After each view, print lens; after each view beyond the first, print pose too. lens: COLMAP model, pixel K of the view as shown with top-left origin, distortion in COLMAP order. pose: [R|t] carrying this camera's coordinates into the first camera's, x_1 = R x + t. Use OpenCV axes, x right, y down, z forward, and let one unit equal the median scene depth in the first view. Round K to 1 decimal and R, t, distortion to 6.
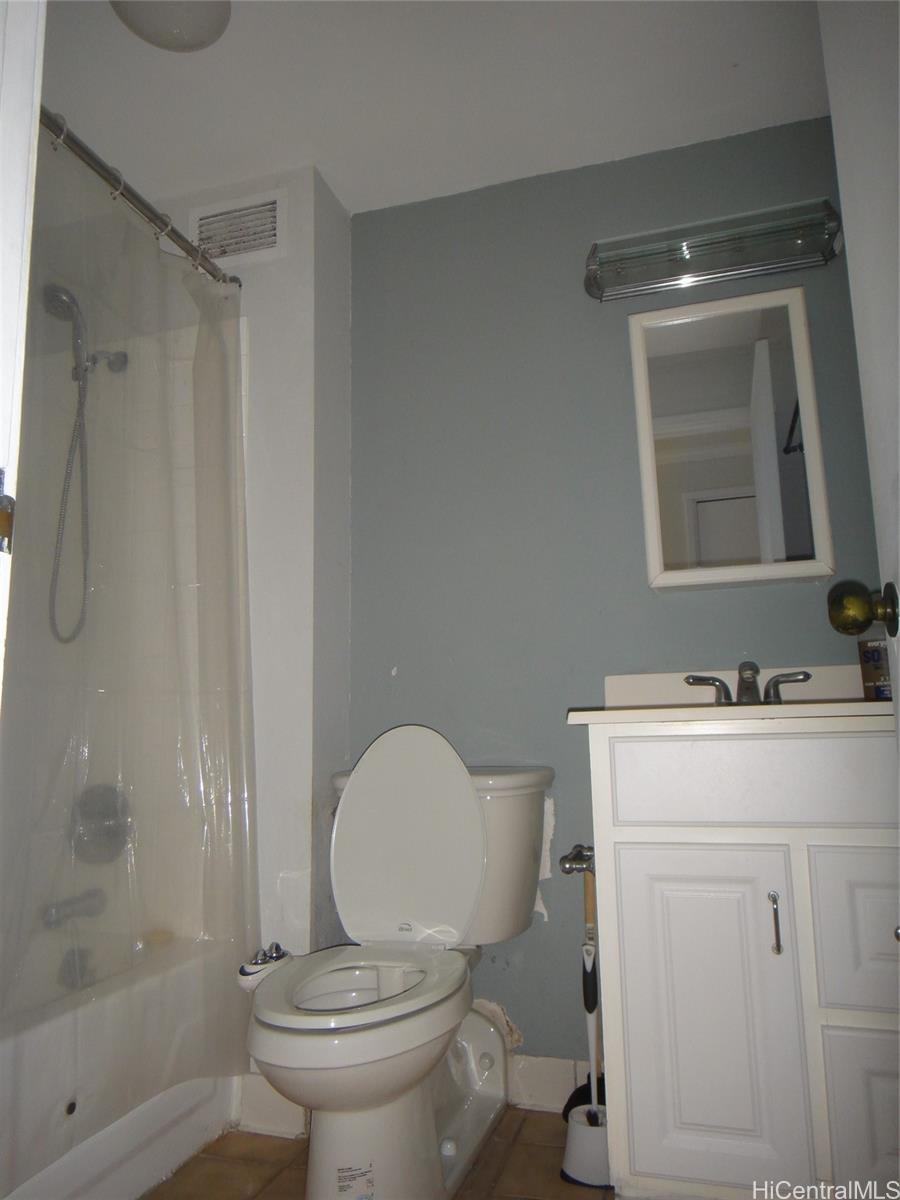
lens RADIAL K [[846.9, 0, 450.0], [0, 846.9, 600.0], [0, 0, 1]] dist [0.010945, 0.002812]
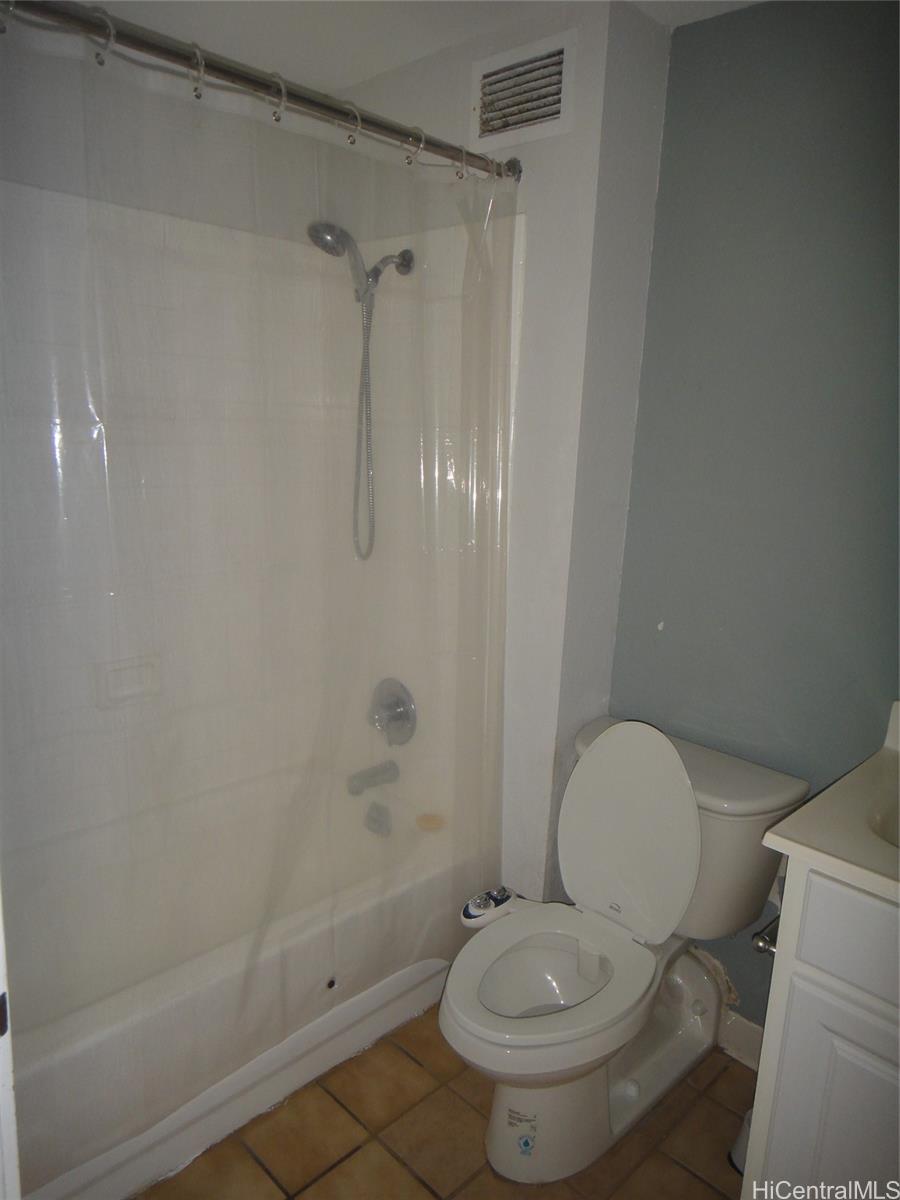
lens RADIAL K [[846.9, 0, 450.0], [0, 846.9, 600.0], [0, 0, 1]] dist [0.010945, 0.002812]
pose [[0.883558, 0.156740, -0.441314, 0.141881], [0.017584, 0.930563, 0.365710, -0.298591], [0.467992, -0.330886, 0.819450, 0.132486]]
